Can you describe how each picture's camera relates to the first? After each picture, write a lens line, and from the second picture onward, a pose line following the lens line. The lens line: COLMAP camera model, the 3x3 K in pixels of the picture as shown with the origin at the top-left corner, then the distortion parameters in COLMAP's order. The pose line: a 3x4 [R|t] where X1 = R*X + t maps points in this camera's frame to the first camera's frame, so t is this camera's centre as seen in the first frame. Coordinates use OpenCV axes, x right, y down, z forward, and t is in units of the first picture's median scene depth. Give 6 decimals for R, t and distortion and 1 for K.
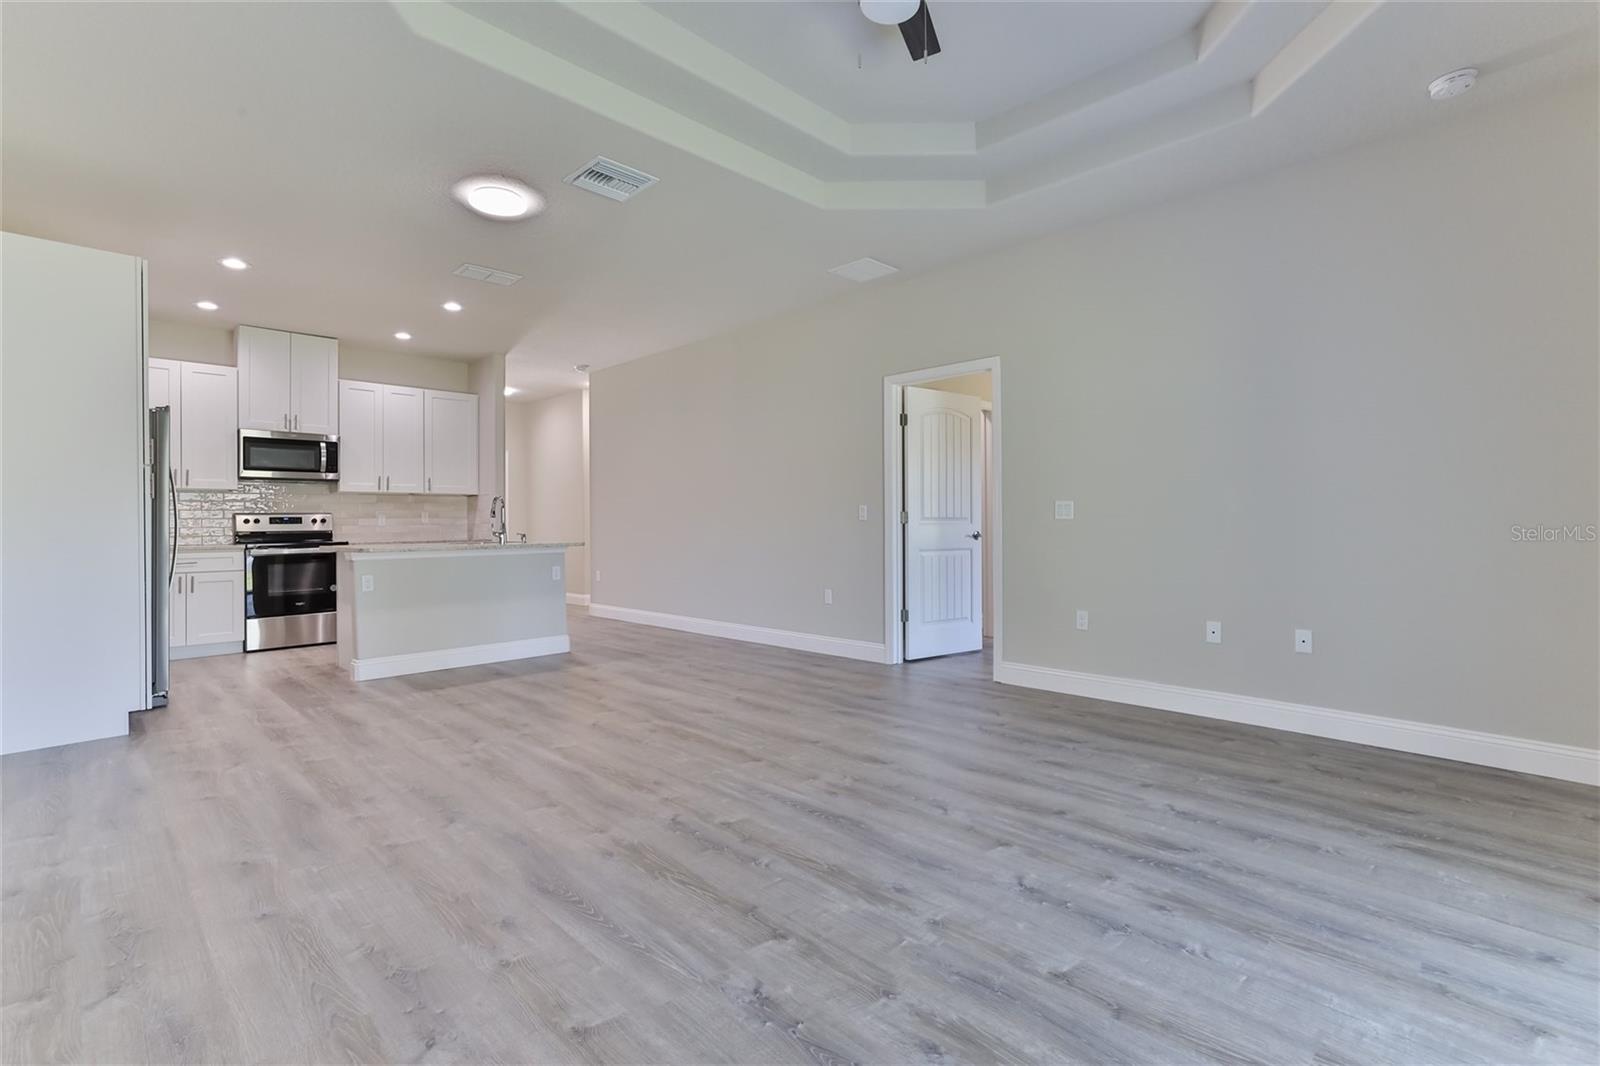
lens RADIAL K [[724.7, 0, 779.0], [0, 724.7, 507.2], [0, 0, 1]] dist [-0.022505, 0.013839]
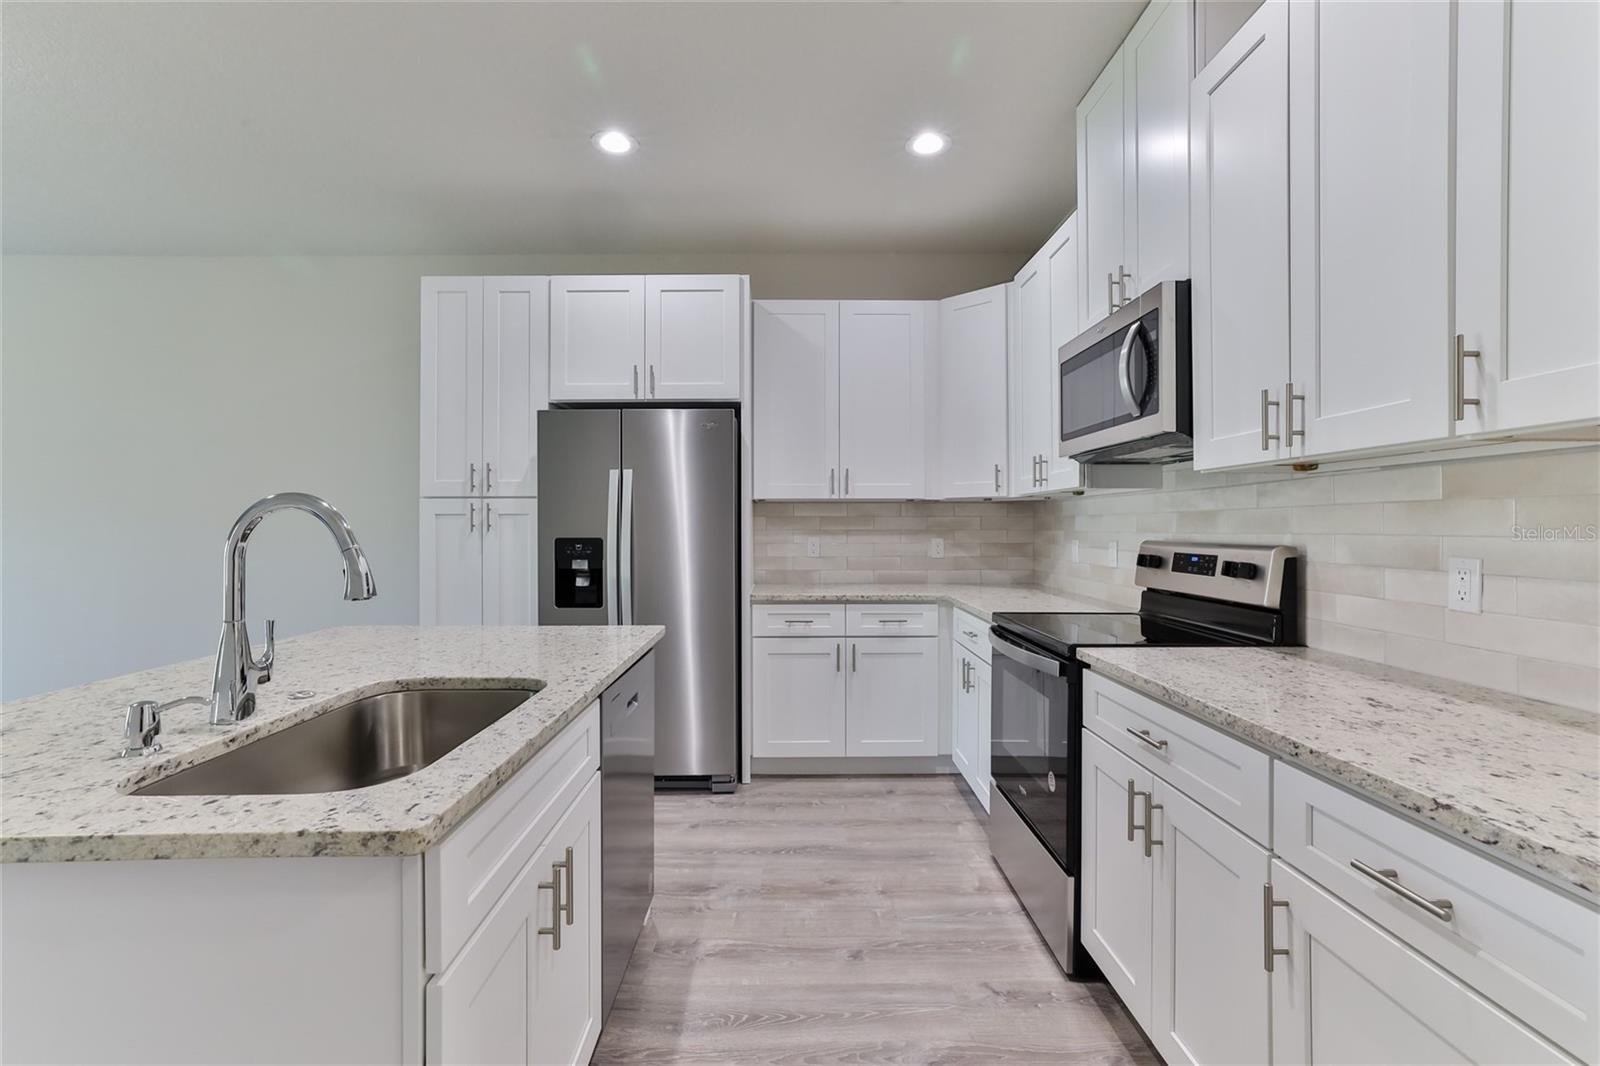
lens RADIAL K [[724.7, 0, 806.2], [0, 724.7, 524.2], [0, 0, 1]] dist [-0.022505, 0.013839]
pose [[-0.688138, 0.010378, -0.725506, -0.638835], [0.025671, 0.999620, -0.010050, -0.004353], [0.725126, -0.025540, -0.688142, 2.337305]]
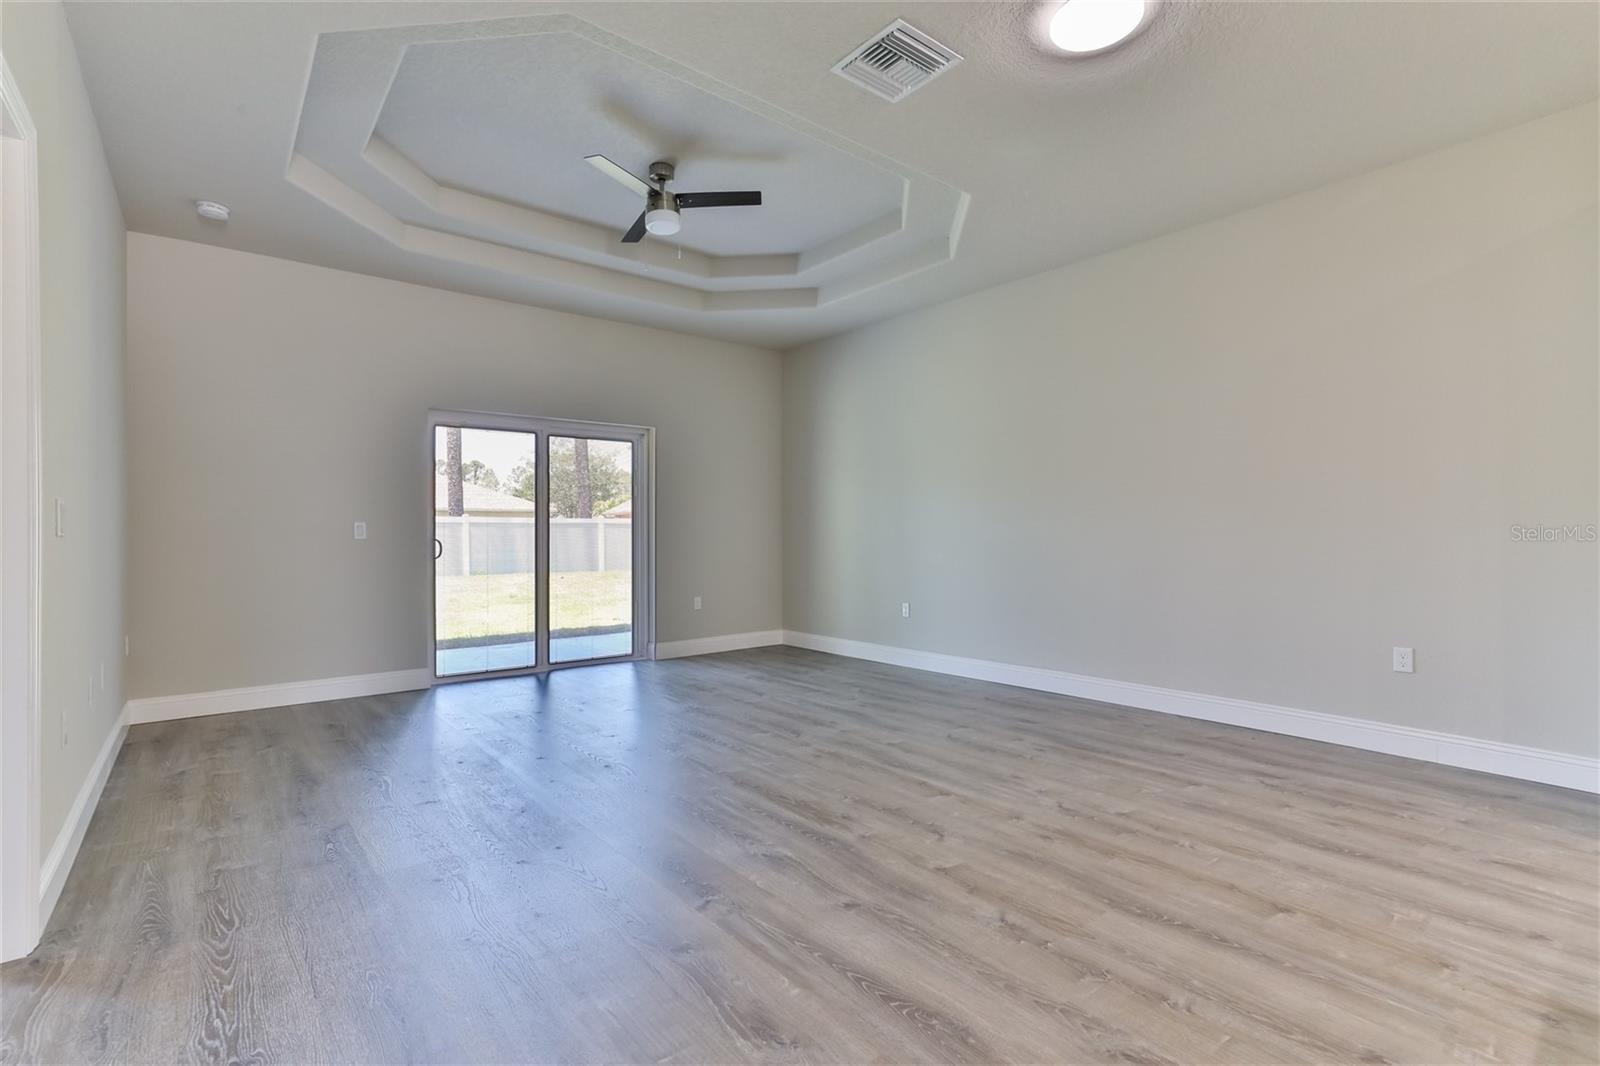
lens RADIAL K [[724.7, 0, 790.9], [0, 724.7, 534.3], [0, 0, 1]] dist [-0.022505, 0.013839]
pose [[-0.995997, 0.012331, 0.088530, -0.213619], [0.010262, 0.999664, -0.023785, 0.042831], [-0.088794, -0.022782, -0.995789, 1.999530]]
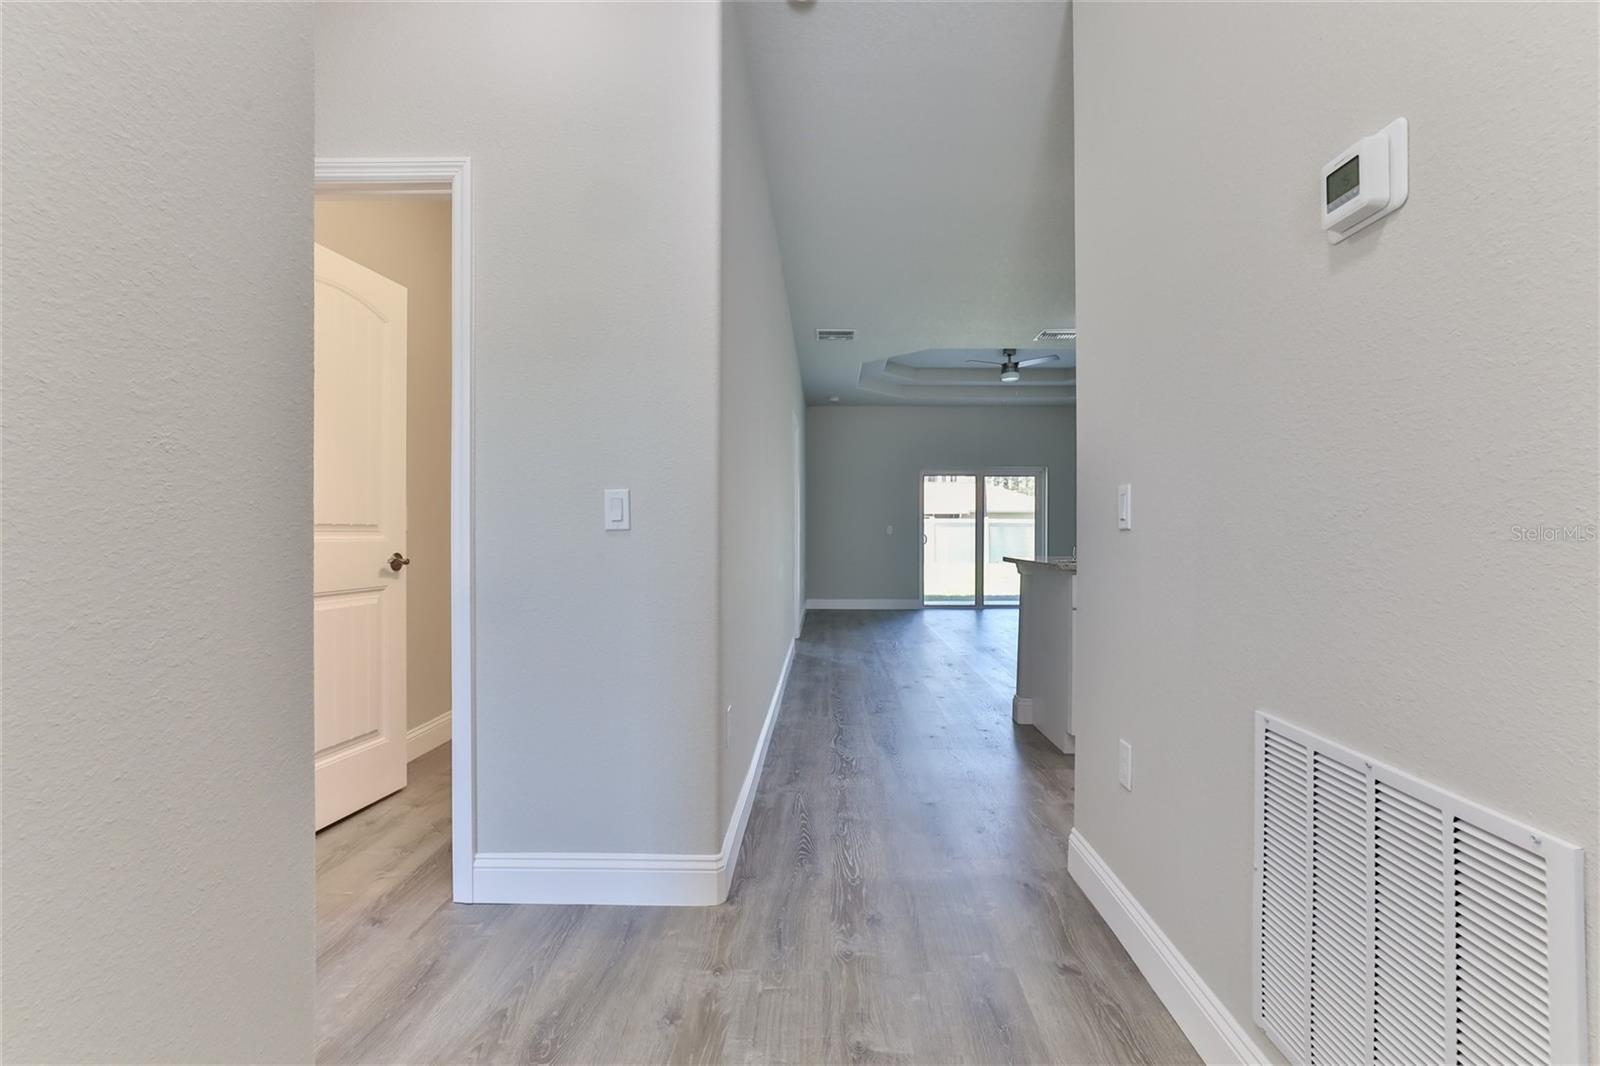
lens RADIAL K [[724.7, 0, 799.4], [0, 724.7, 536.3], [0, 0, 1]] dist [-0.022505, 0.013839]
pose [[-0.686316, 0.005705, 0.727281, -1.228574], [-0.009458, 0.999815, -0.016768, 0.075100], [-0.727242, -0.018386, -0.686135, 3.054406]]
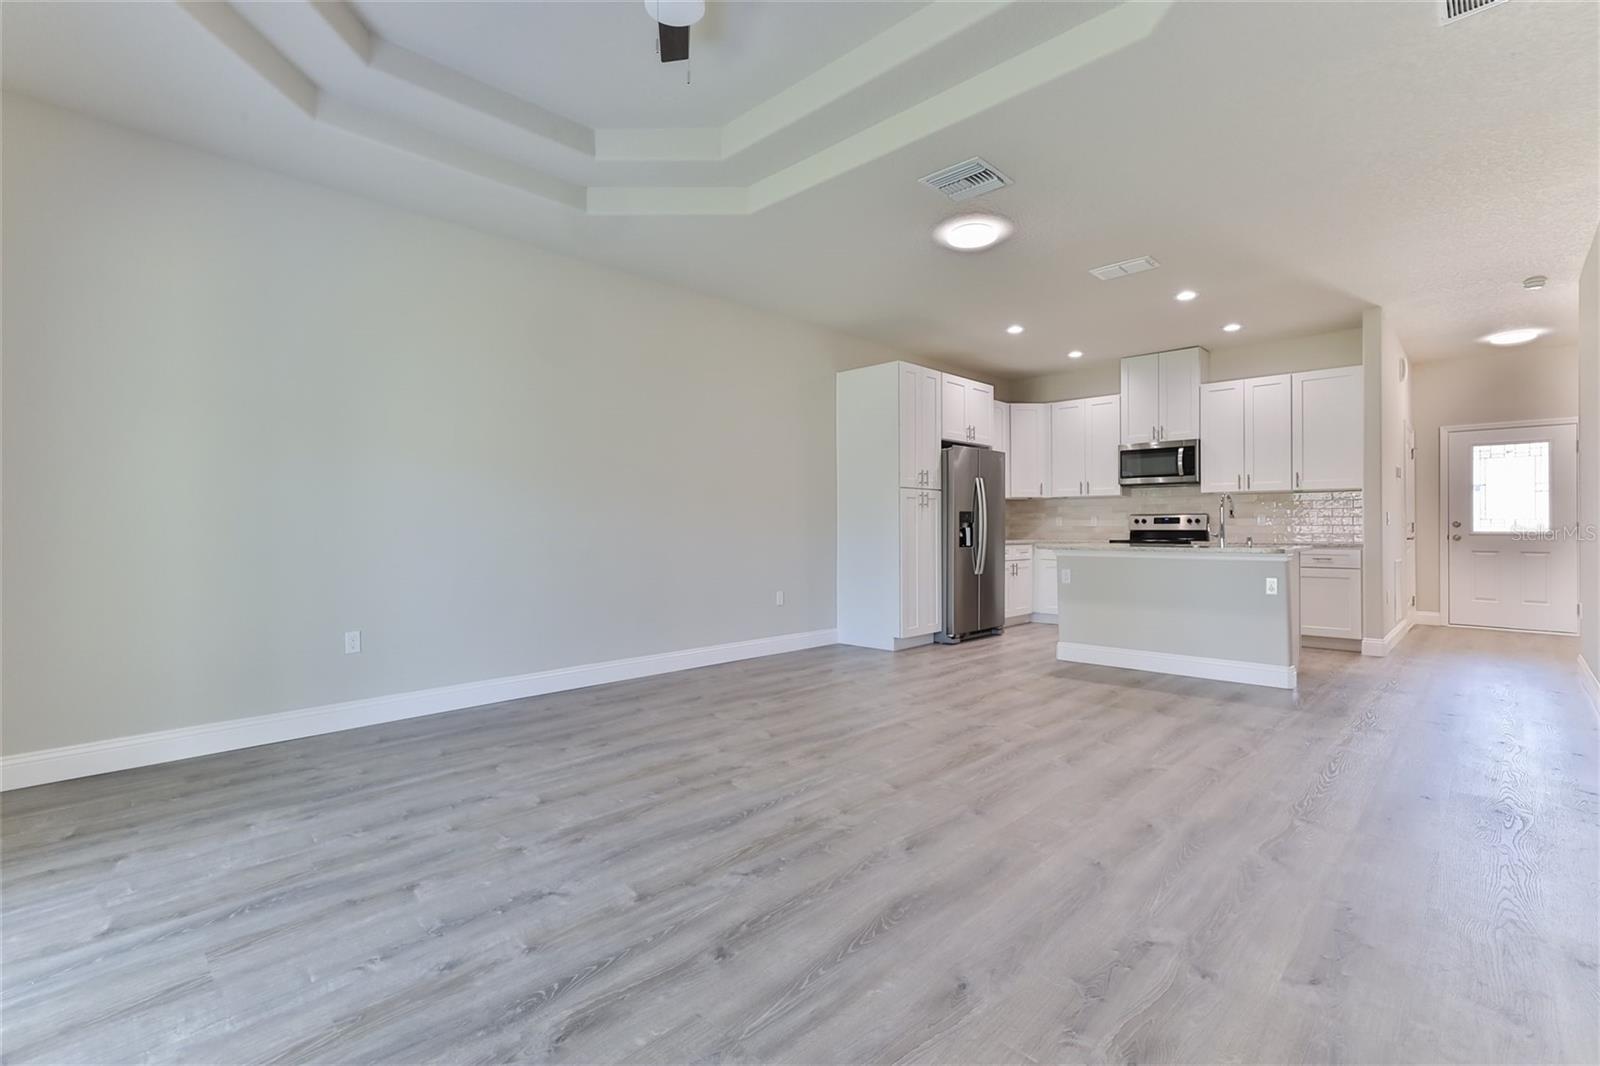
lens RADIAL K [[728.0, 0, 816.4], [0, 728.0, 510.8], [0, 0, 1]] dist [-0.001213, 0.005490]
pose [[0.042193, -0.013438, -0.999019, 0.885264], [0.021839, 0.999683, -0.012525, 0.011430], [0.998871, -0.021290, 0.042473, 0.867060]]
